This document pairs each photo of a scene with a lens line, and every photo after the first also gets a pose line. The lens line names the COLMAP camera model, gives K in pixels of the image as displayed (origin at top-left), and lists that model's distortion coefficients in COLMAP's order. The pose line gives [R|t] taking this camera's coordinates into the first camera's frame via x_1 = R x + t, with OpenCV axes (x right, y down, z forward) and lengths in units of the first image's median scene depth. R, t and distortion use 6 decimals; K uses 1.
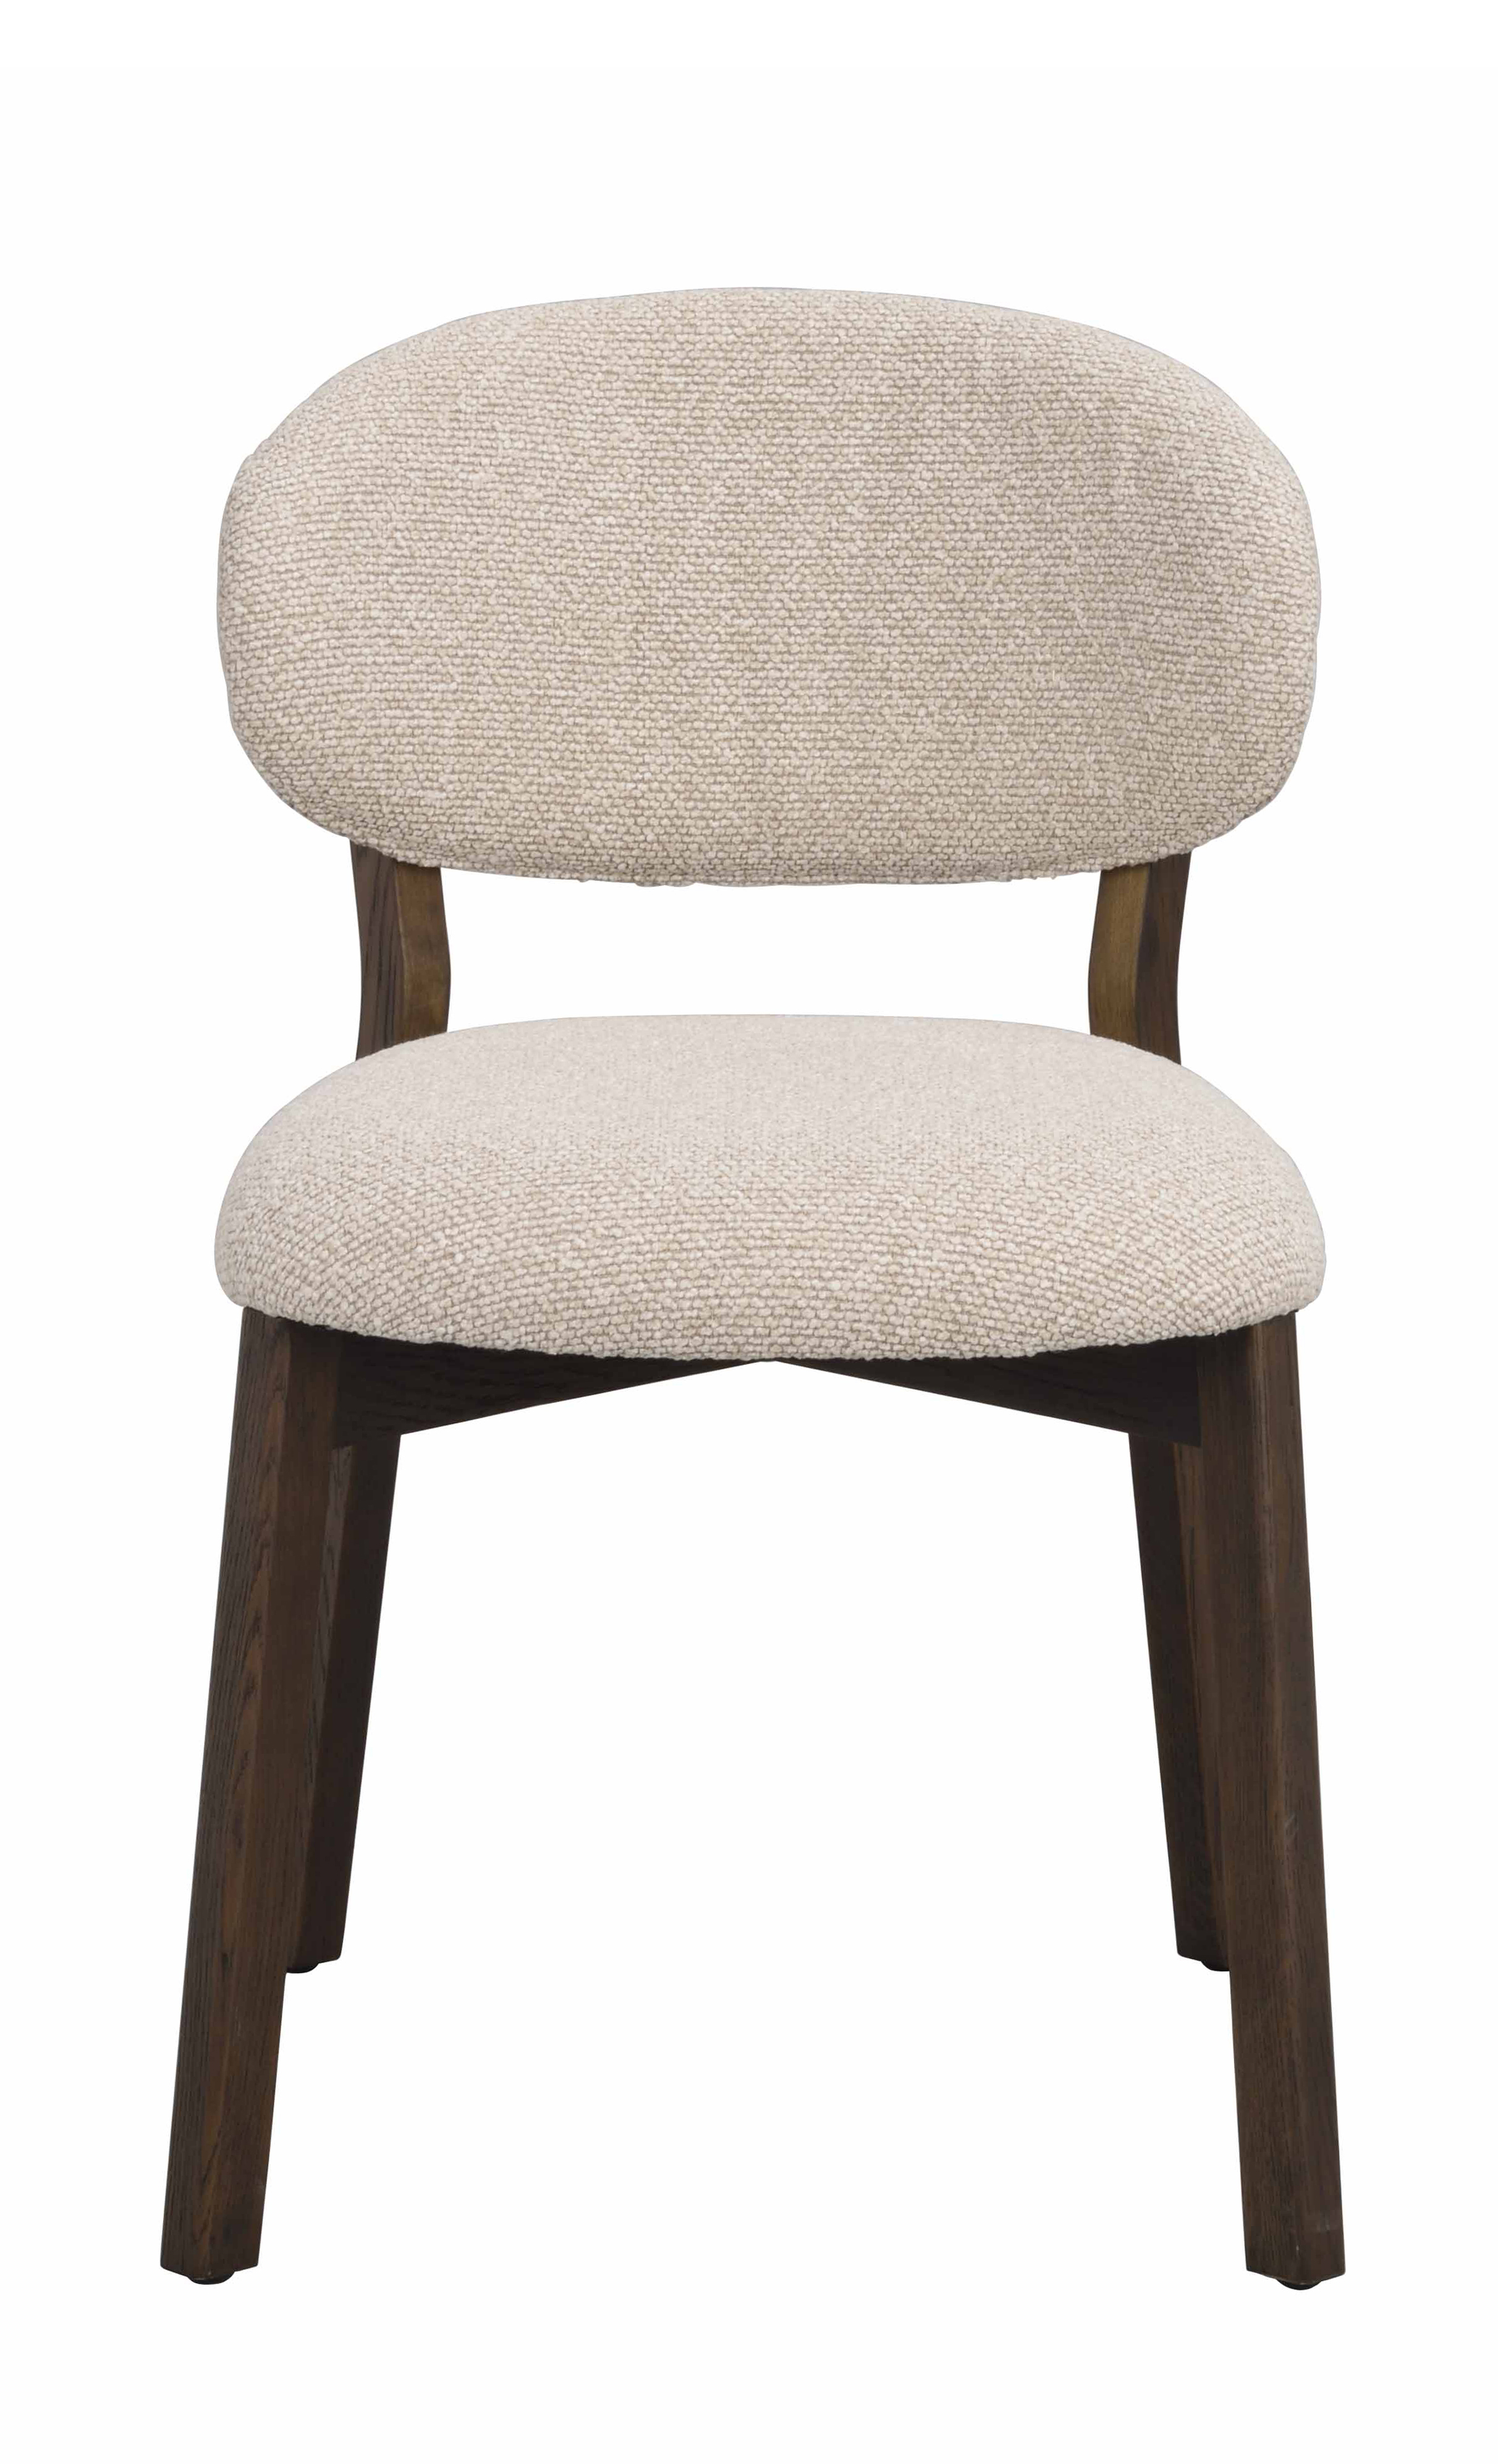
lens RADIAL K [[6083.5, 0, 749.0], [0, 6083.5, 1232.0], [0, 0, 1]] dist [-0.124239, 1.133048]
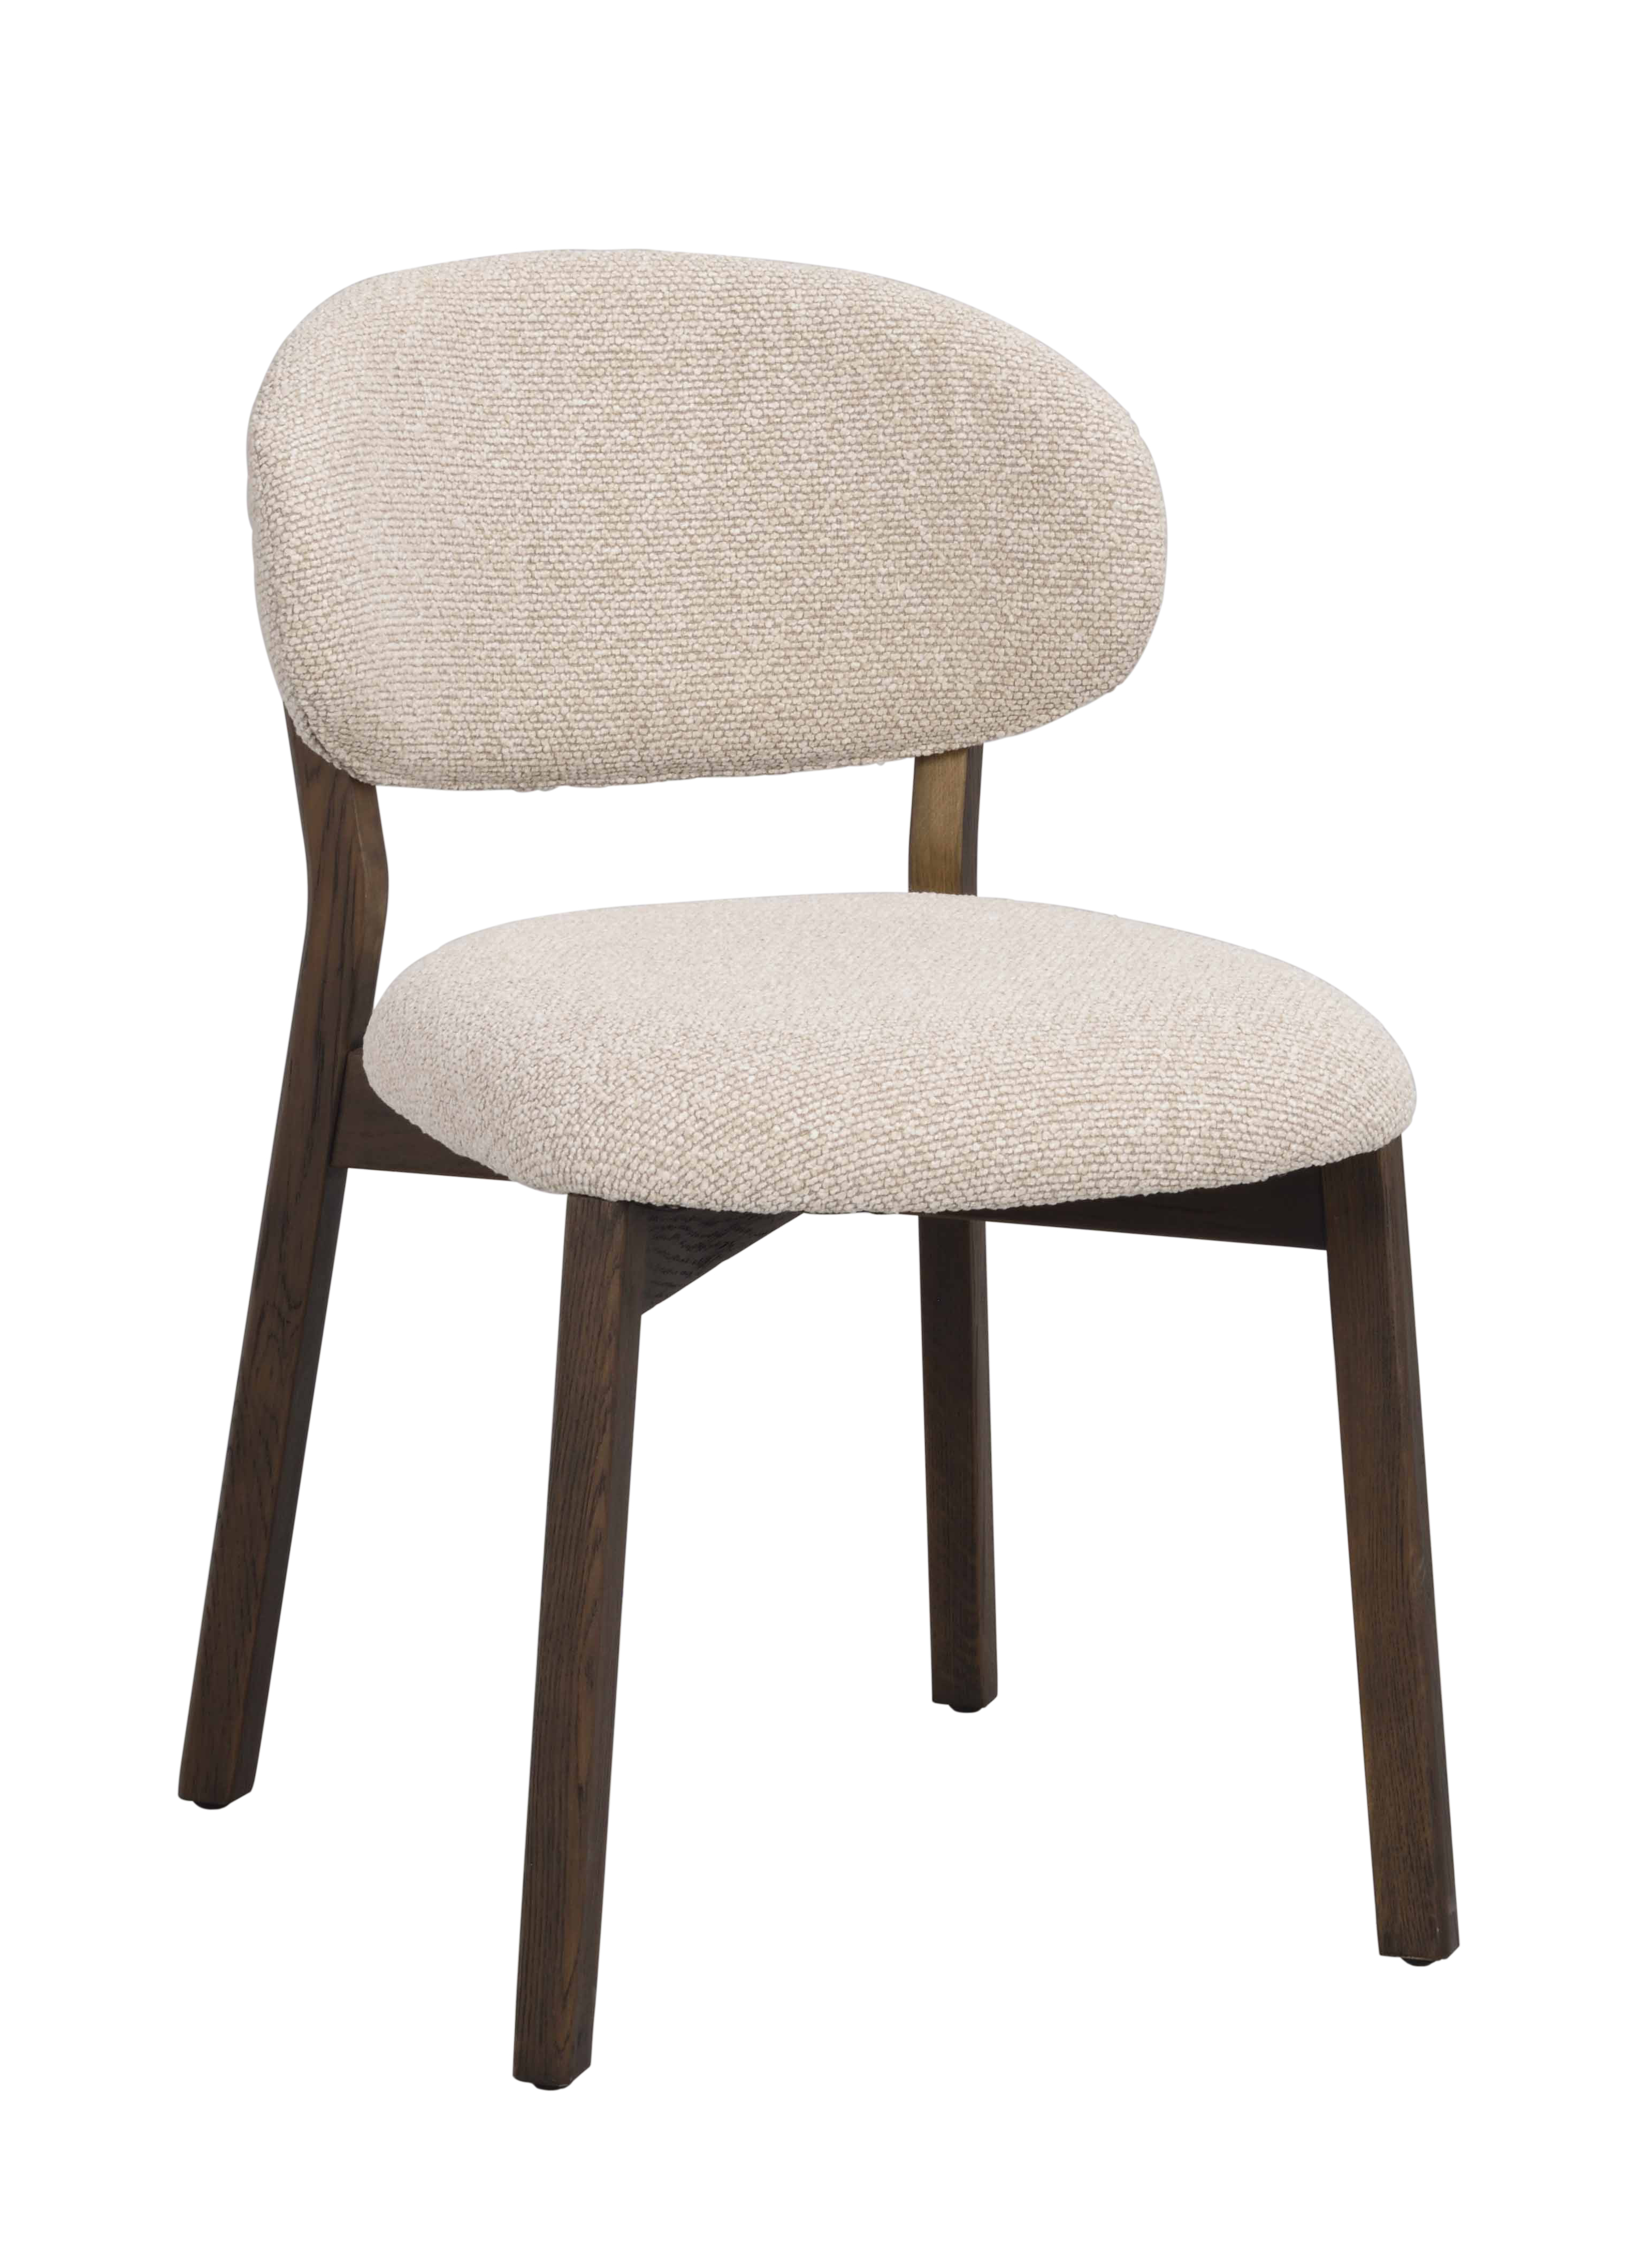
lens RADIAL K [[5206.4, 0, 826.0], [0, 5206.4, 1134.0], [0, 0, 1]] dist [-0.020382, -0.369718]
pose [[0.944083, -0.078087, 0.320328, -0.285317], [0.072661, 0.996939, 0.028877, -0.018724], [-0.321603, -0.003987, 0.946866, 0.084084]]
